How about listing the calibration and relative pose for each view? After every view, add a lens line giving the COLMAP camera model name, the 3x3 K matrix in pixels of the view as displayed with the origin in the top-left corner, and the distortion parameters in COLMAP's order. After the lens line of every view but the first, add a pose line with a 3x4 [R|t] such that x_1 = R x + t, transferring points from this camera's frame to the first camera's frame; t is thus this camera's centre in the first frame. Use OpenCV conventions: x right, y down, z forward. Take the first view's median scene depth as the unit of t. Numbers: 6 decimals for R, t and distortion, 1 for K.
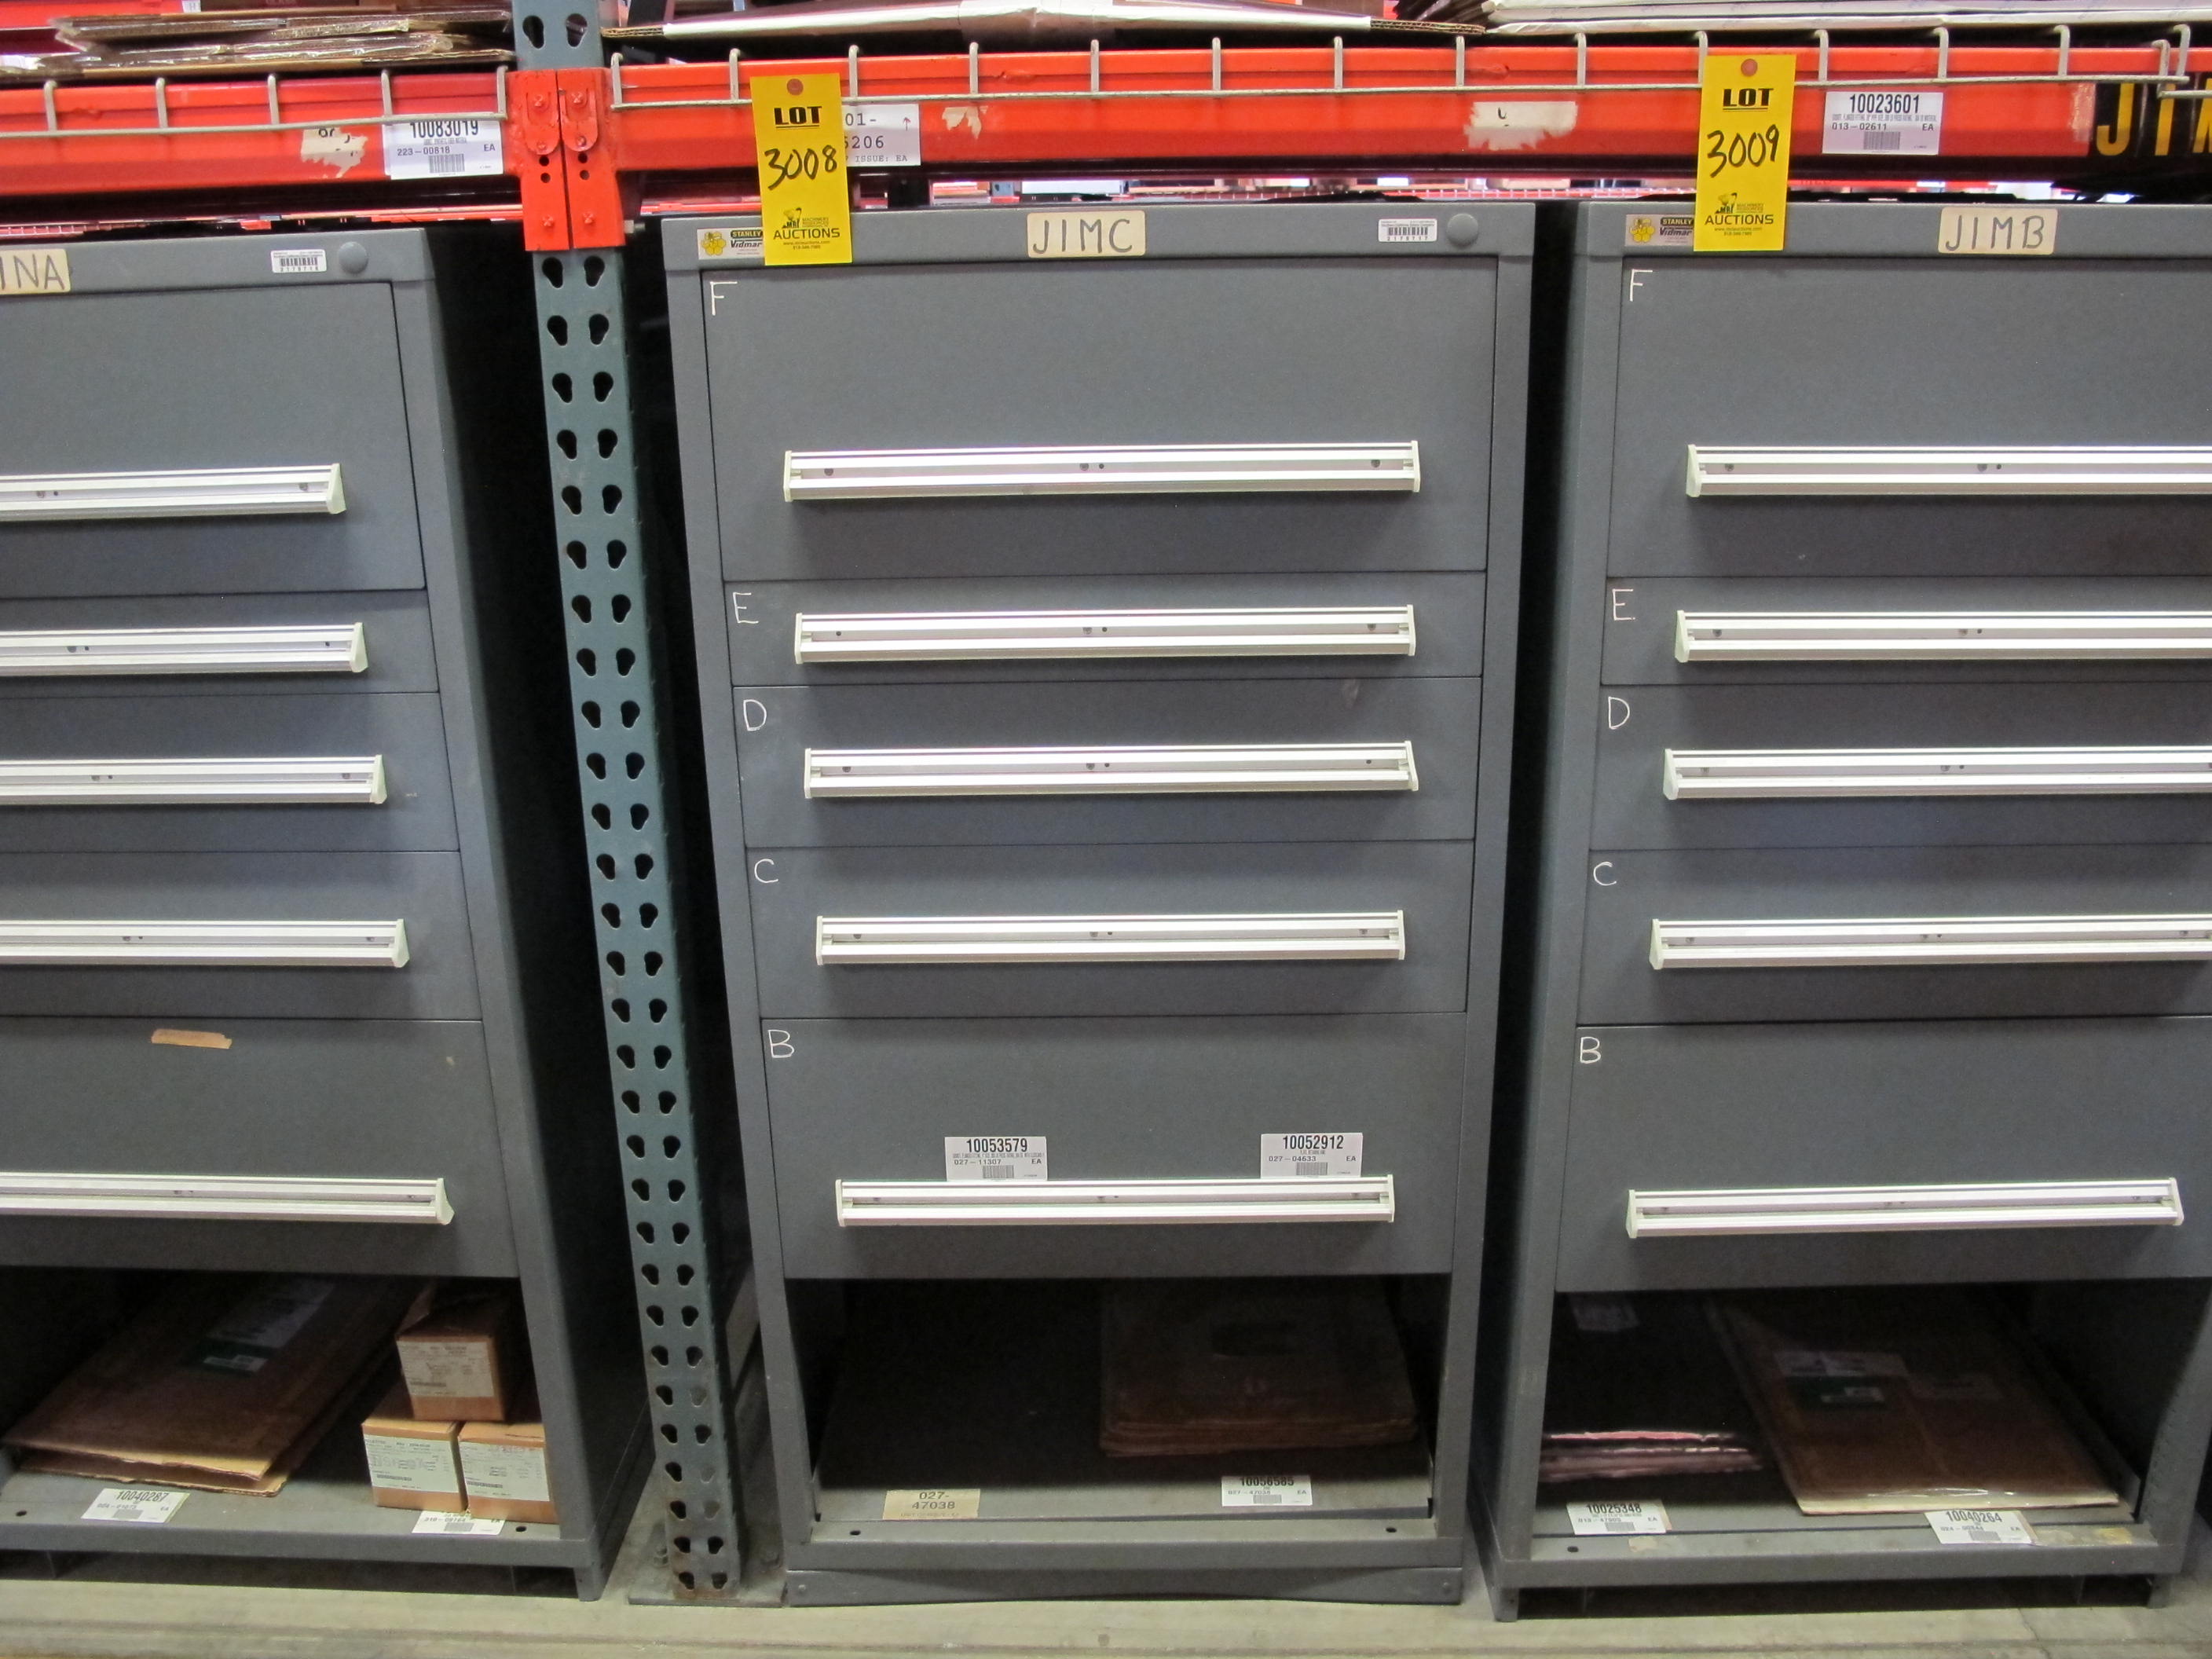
lens RADIAL K [[1860.8, 0, 1097.3], [0, 1860.8, 814.3], [0, 0, 1]] dist [-0.141582, 0.101302]
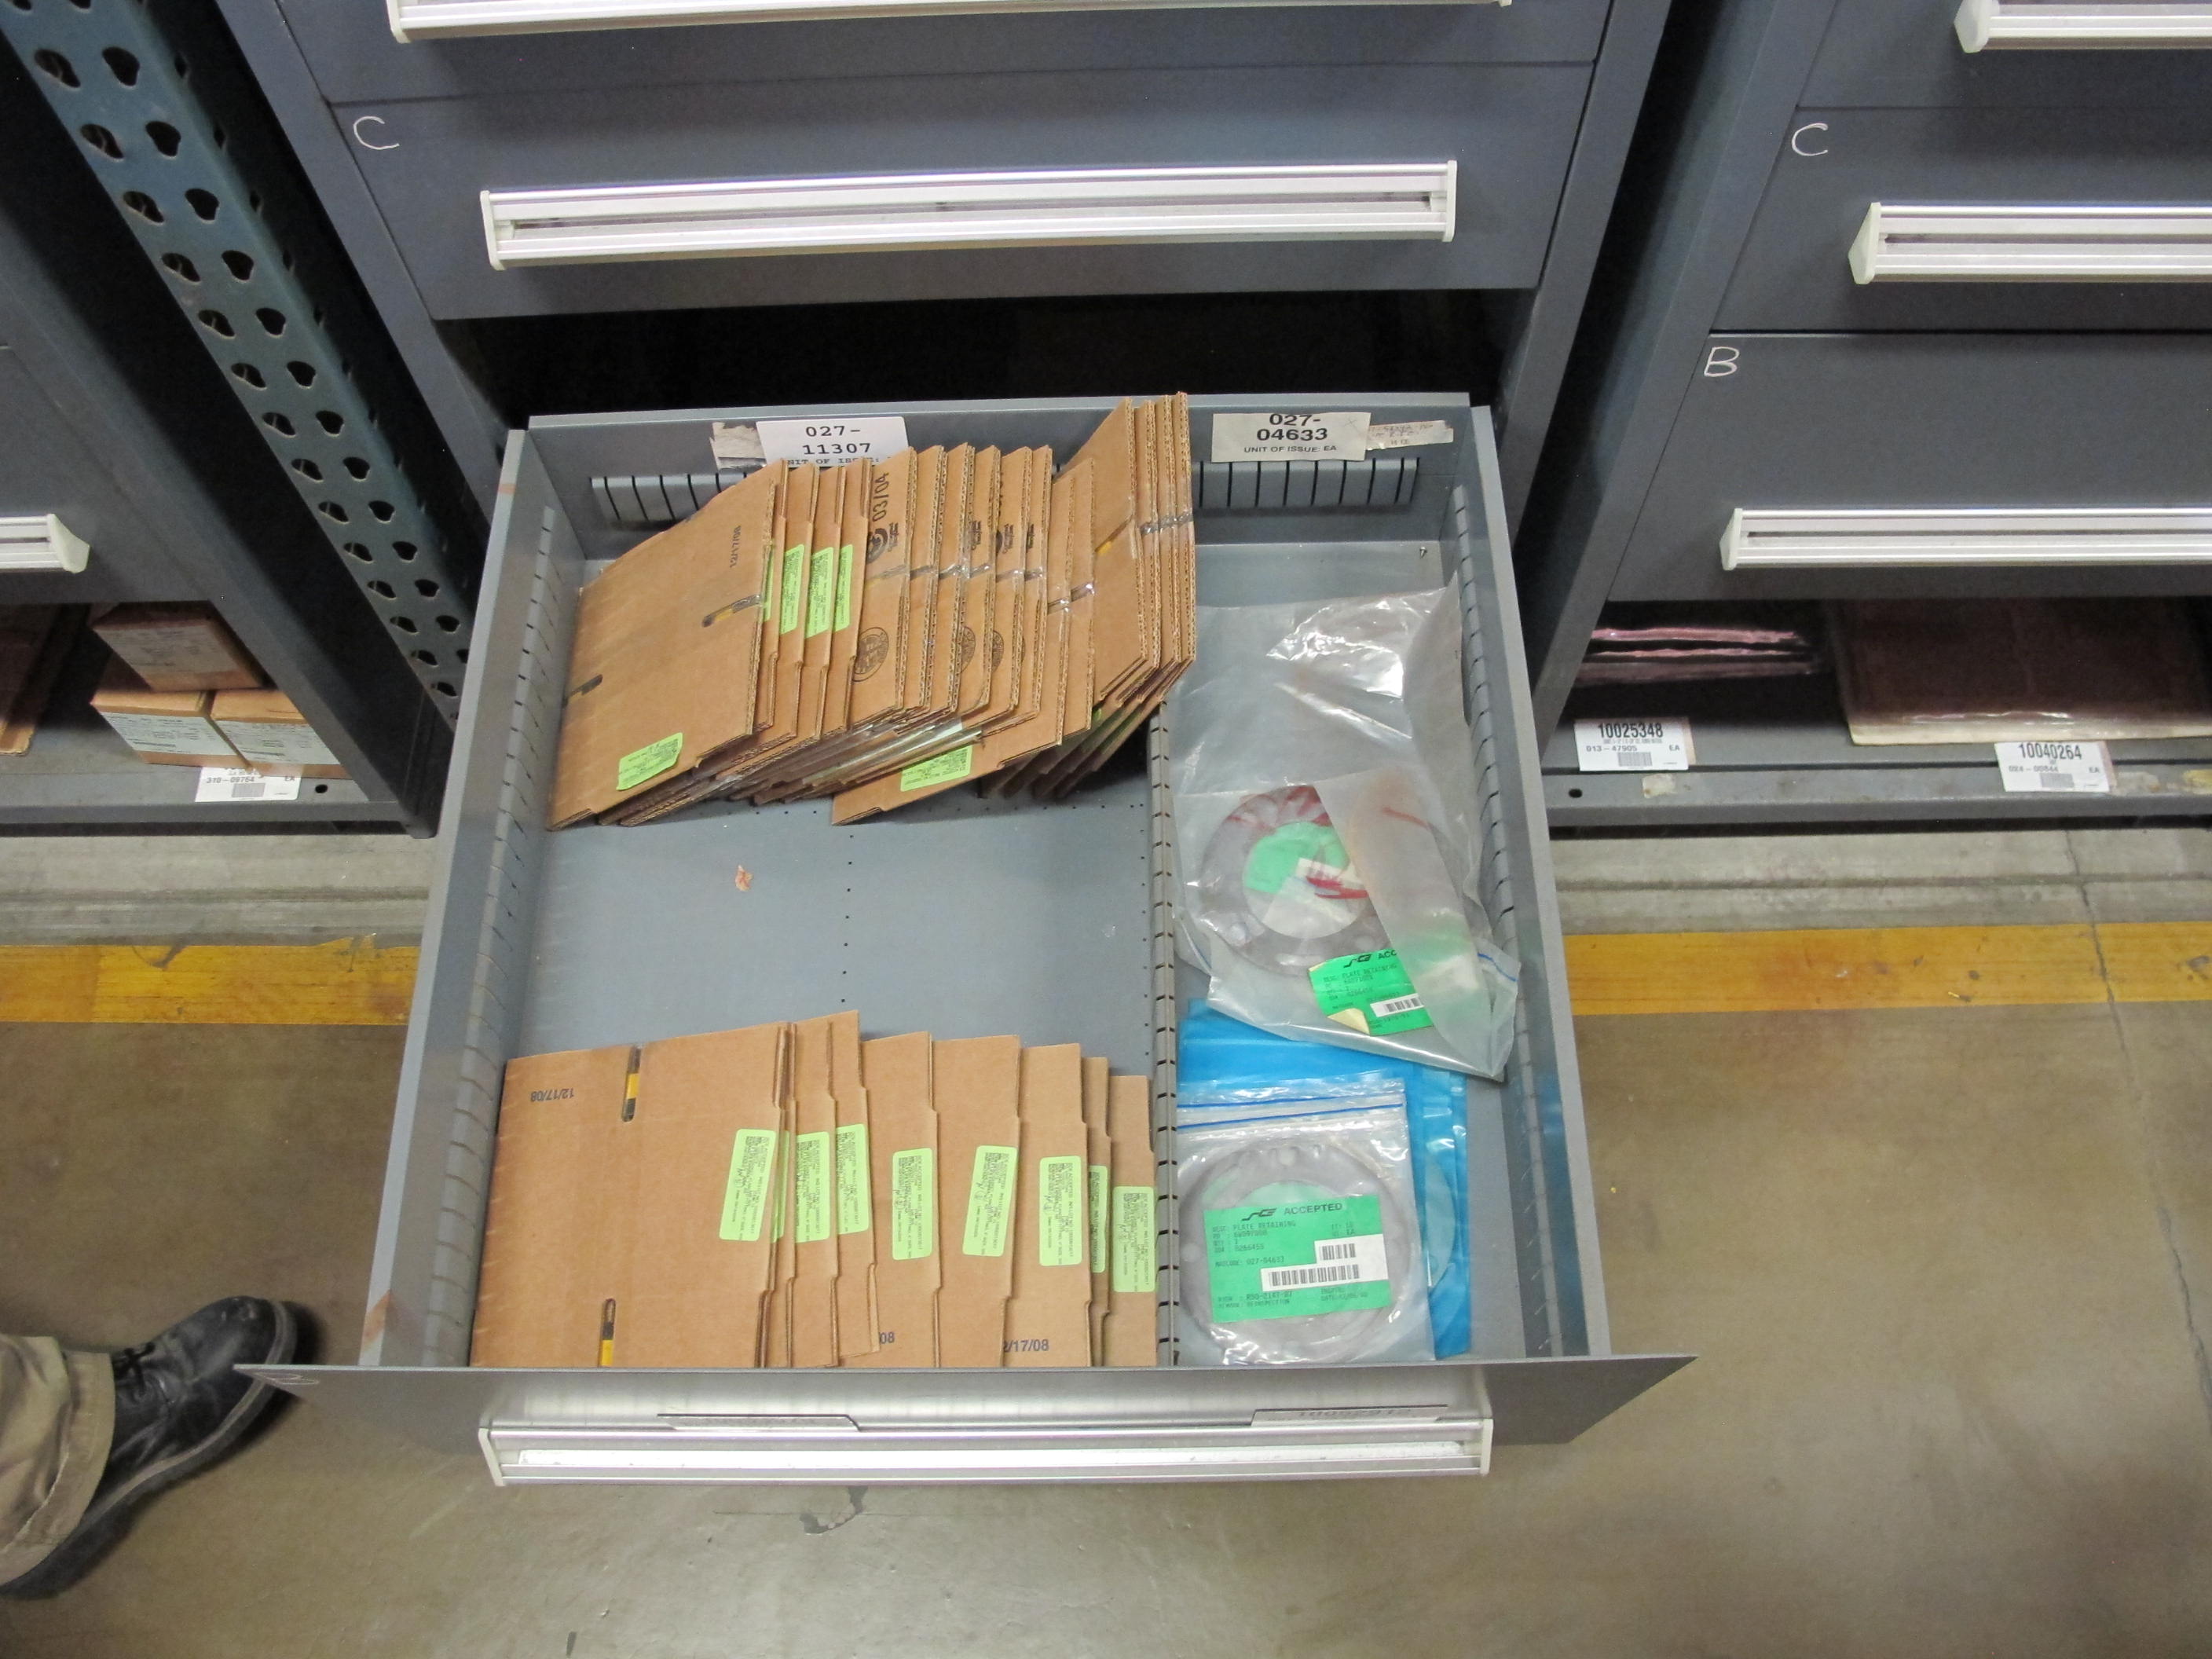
lens RADIAL K [[1860.8, 0, 1107.4], [0, 1860.8, 824.2], [0, 0, 1]] dist [-0.141582, 0.101302]
pose [[0.999414, -0.030969, 0.014550, 0.033546], [0.011589, 0.706466, 0.707652, -0.191809], [-0.032194, -0.707069, 0.706411, 0.395515]]
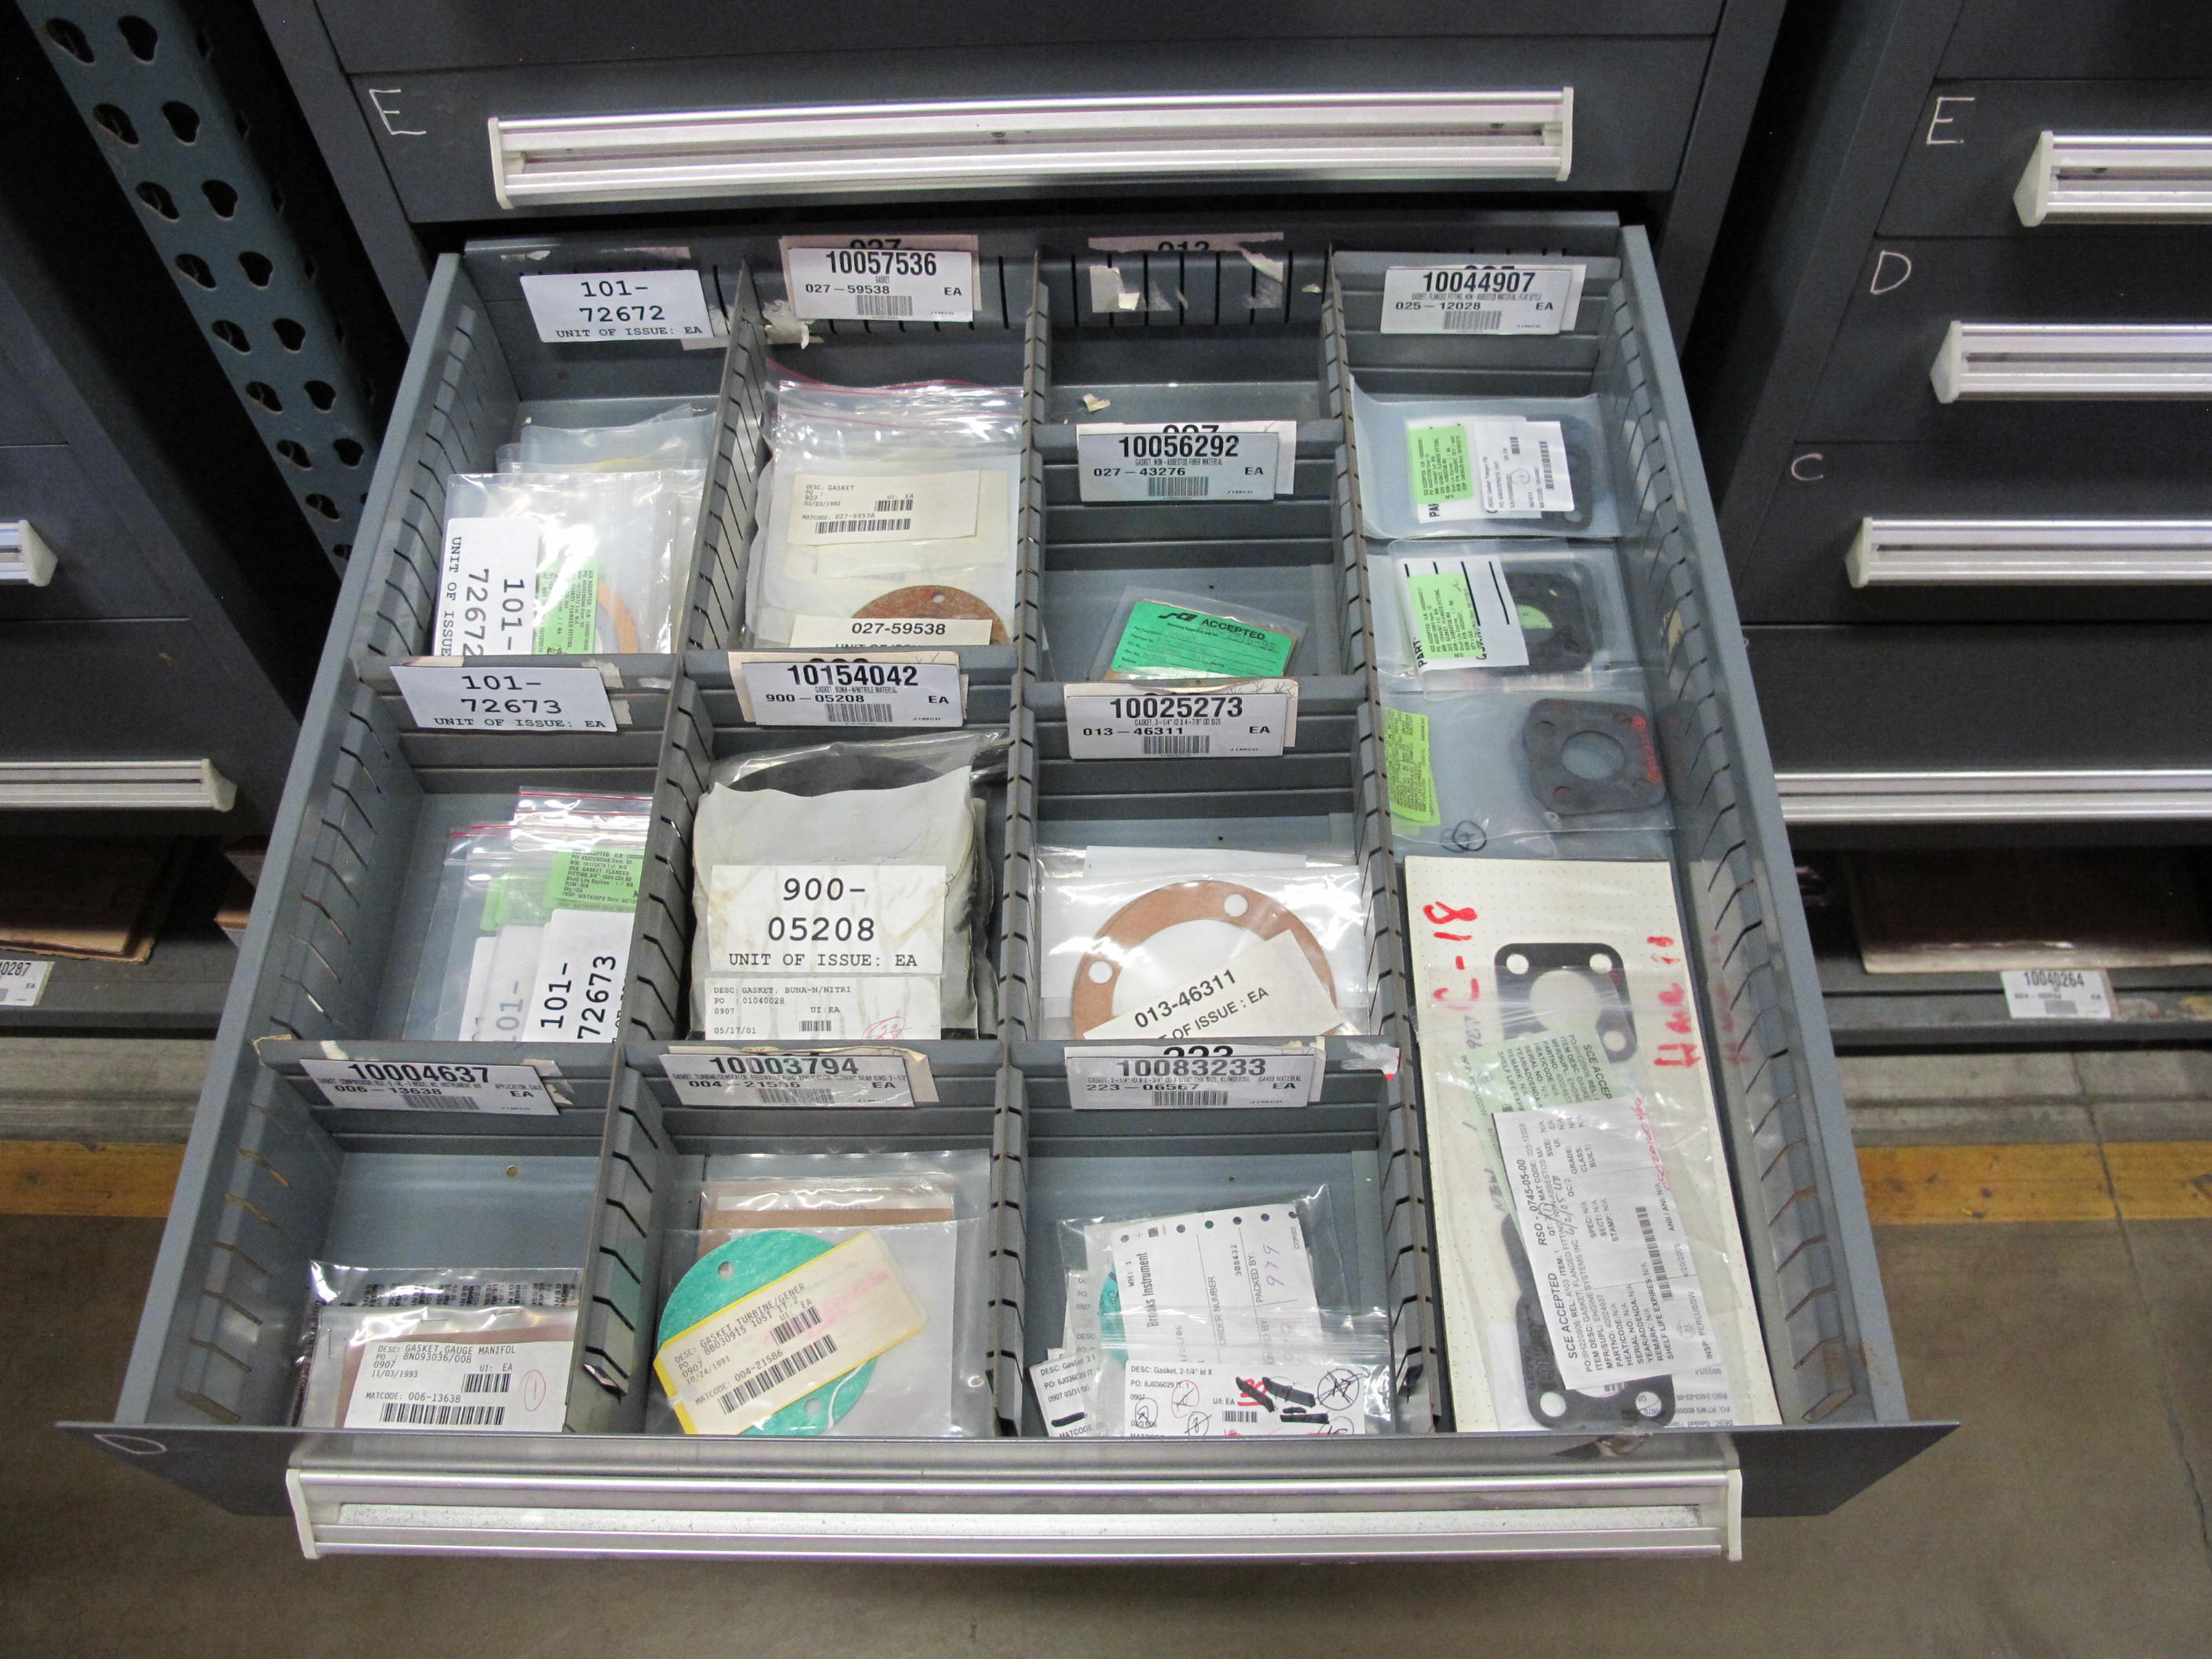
lens RADIAL K [[1860.8, 0, 1103.7], [0, 1860.8, 822.9], [0, 0, 1]] dist [-0.141582, 0.101302]
pose [[0.999760, -0.021899, 0.000374, 0.018888], [0.016627, 0.769967, 0.637867, -0.250974], [-0.014257, -0.637708, 0.770147, 0.370536]]
